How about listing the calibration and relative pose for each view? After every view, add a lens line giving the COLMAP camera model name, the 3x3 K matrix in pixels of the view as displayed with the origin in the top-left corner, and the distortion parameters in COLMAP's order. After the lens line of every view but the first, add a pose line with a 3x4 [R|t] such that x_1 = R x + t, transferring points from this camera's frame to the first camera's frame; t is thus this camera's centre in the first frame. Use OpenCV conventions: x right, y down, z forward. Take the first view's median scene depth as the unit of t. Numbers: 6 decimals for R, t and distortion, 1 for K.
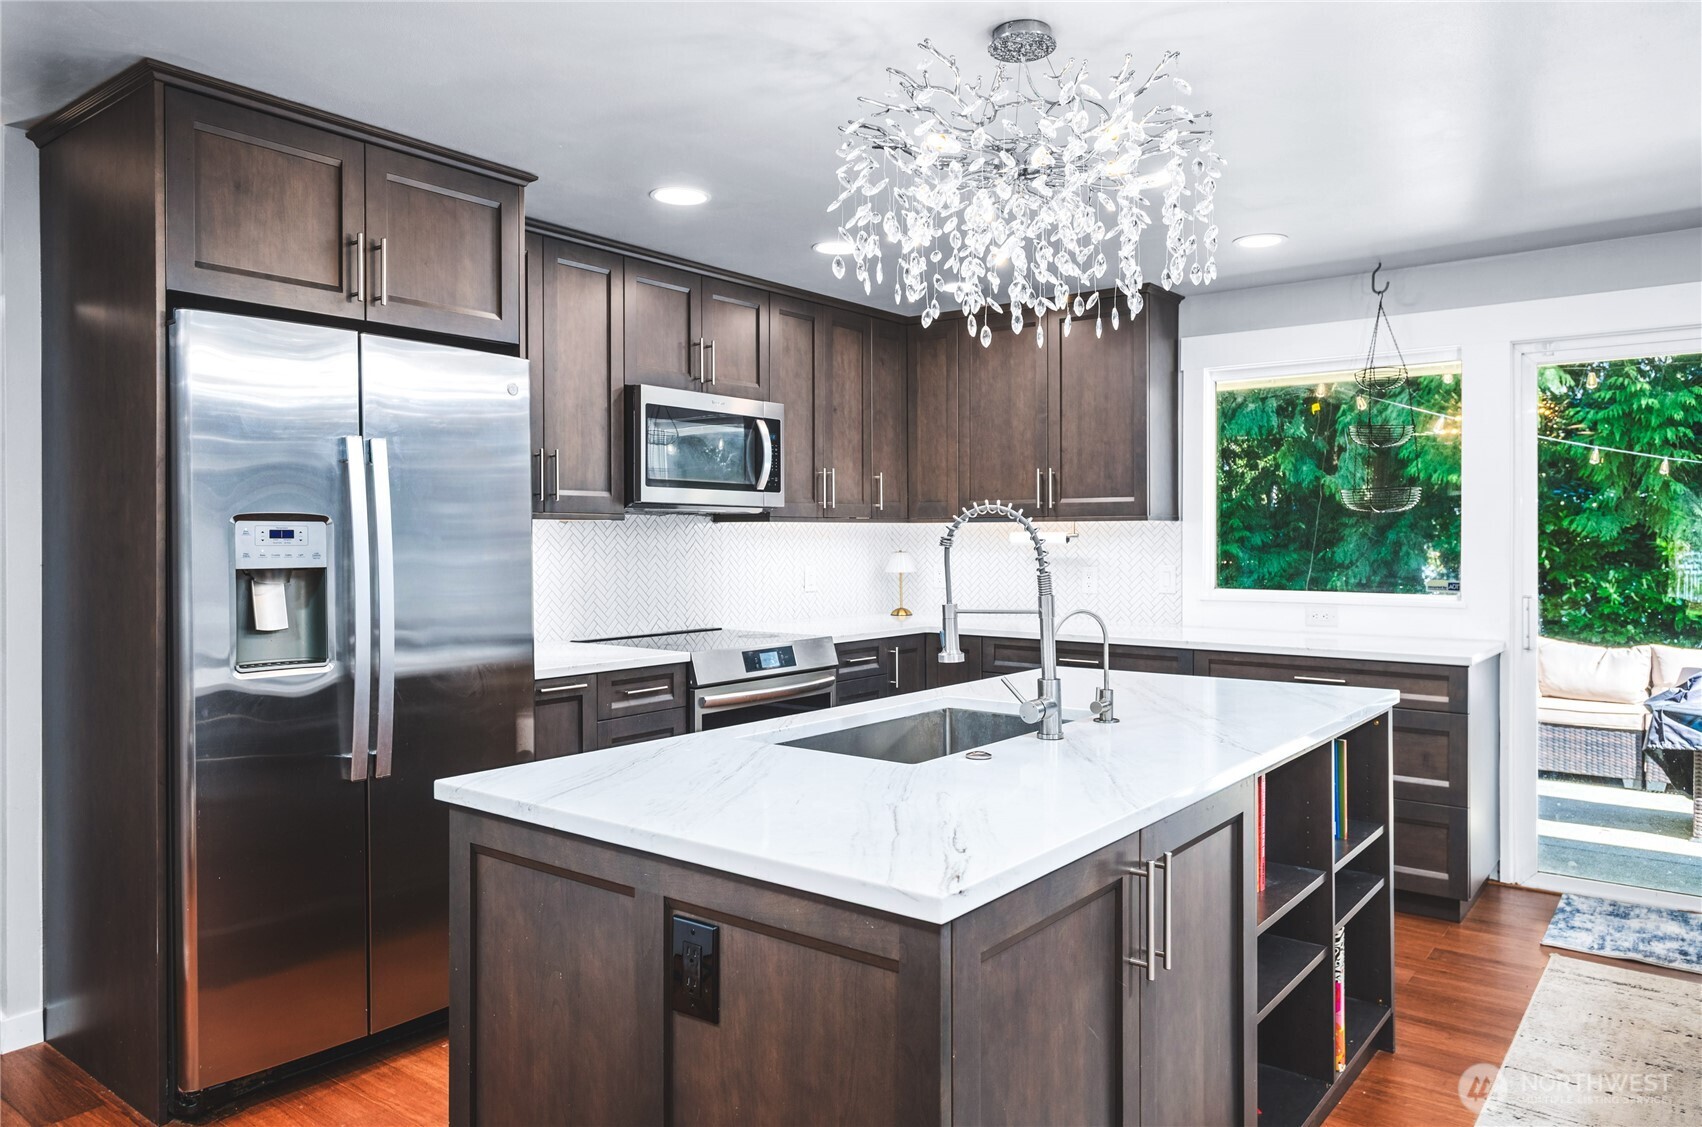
lens RADIAL K [[1152.9, 0, 851.9], [0, 1152.9, 556.2], [0, 0, 1]] dist [-0.002035, 0.000280]
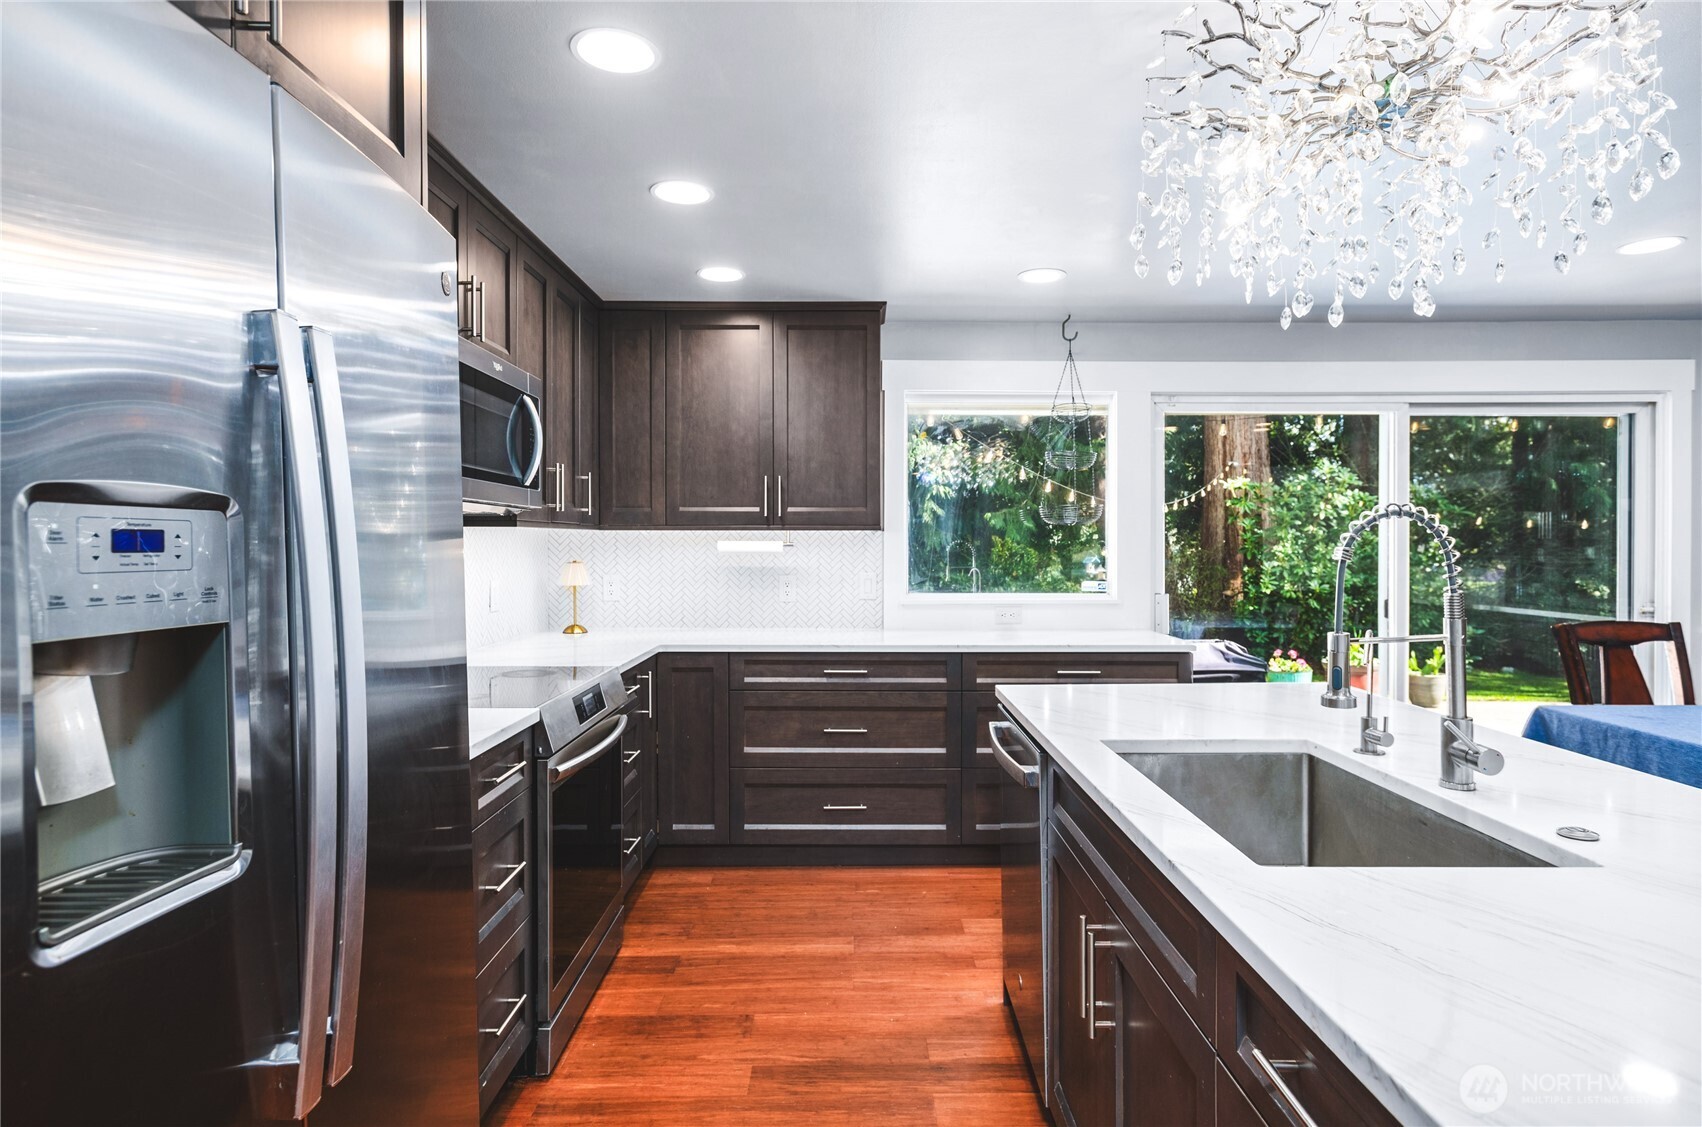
lens RADIAL K [[935.3, 0, 852.6], [0, 935.3, 560.6], [0, 0, 1]] dist [-0.003804, 0.000432]
pose [[0.788945, -0.008361, 0.614407, -0.275371], [0.008080, 0.999962, 0.003232, -0.006585], [-0.614411, 0.002415, 0.788982, 0.341804]]
